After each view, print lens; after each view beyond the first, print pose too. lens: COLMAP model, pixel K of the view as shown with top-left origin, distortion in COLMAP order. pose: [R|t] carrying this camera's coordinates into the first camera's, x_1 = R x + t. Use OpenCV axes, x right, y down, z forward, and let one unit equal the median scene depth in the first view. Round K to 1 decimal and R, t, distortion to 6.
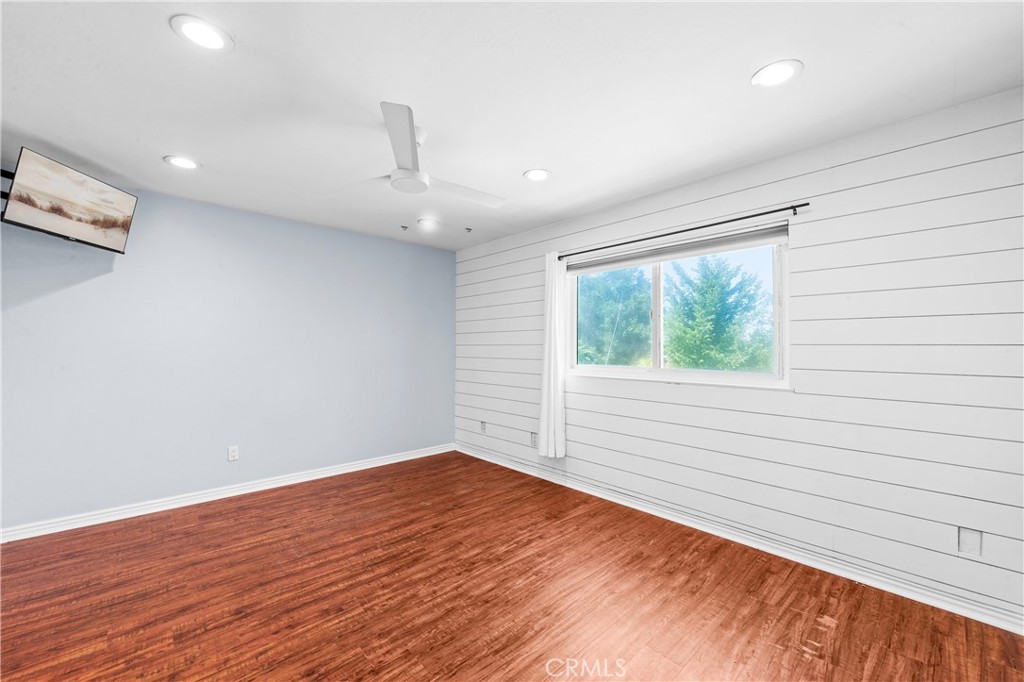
lens RADIAL K [[407.4, 0, 506.4], [0, 407.4, 342.8], [0, 0, 1]] dist [0.000625, -0.000988]
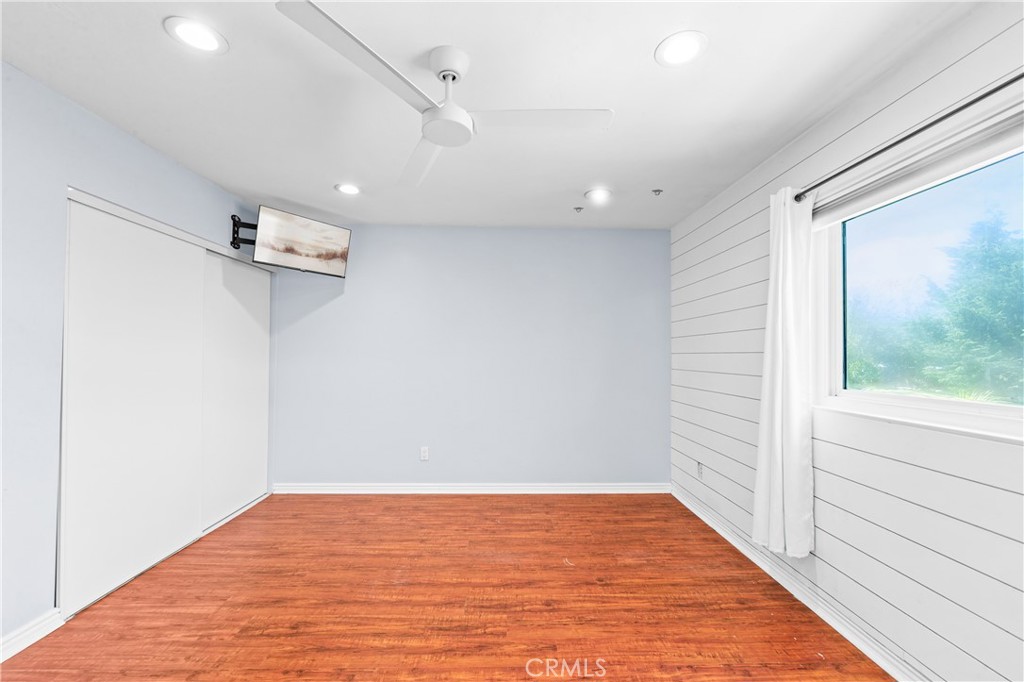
lens RADIAL K [[407.4, 0, 513.2], [0, 407.4, 348.2], [0, 0, 1]] dist [0.000625, -0.000988]
pose [[0.753851, -0.007158, -0.657006, 0.280663], [0.001612, 0.999958, -0.009045, 0.004048], [0.657043, 0.005759, 0.753831, 0.447546]]
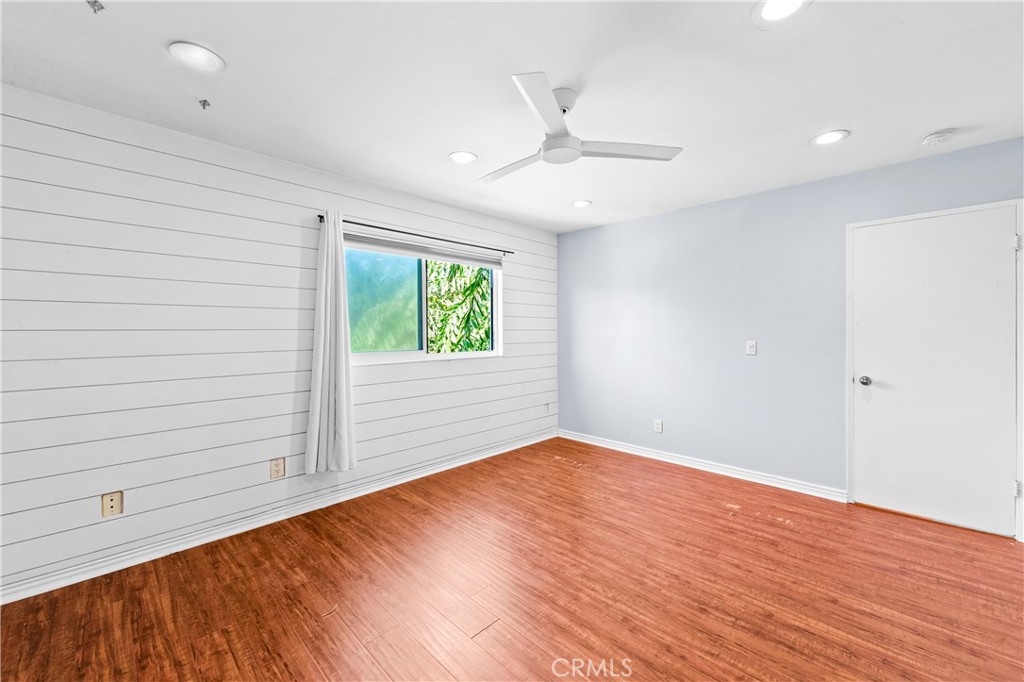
lens RADIAL K [[407.4, 0, 525.4], [0, 407.4, 327.2], [0, 0, 1]] dist [0.000625, -0.000988]
pose [[-0.083551, 0.008320, 0.996469, -0.976299], [-0.007549, 0.999931, -0.008982, 0.008591], [-0.996475, -0.008273, -0.083482, 0.977300]]
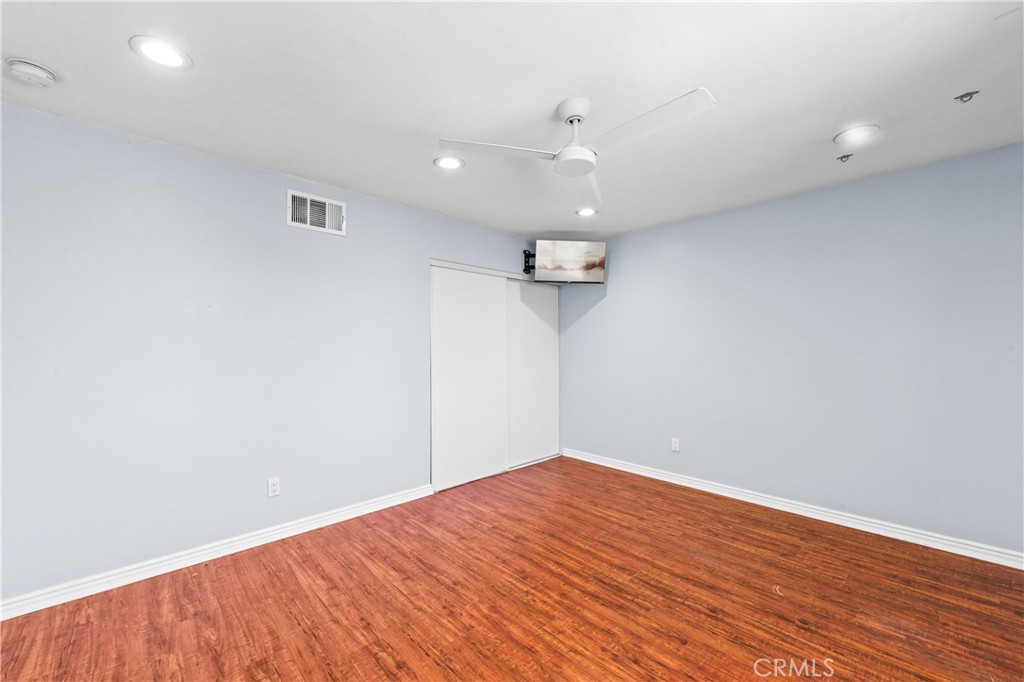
lens RADIAL K [[407.4, 0, 511.3], [0, 407.4, 341.5], [0, 0, 1]] dist [0.000625, -0.000988]
pose [[0.013193, -0.016317, -0.999780, 0.556751], [0.011403, 0.999804, -0.016167, 0.008404], [0.999848, -0.011187, 0.013376, 0.714990]]
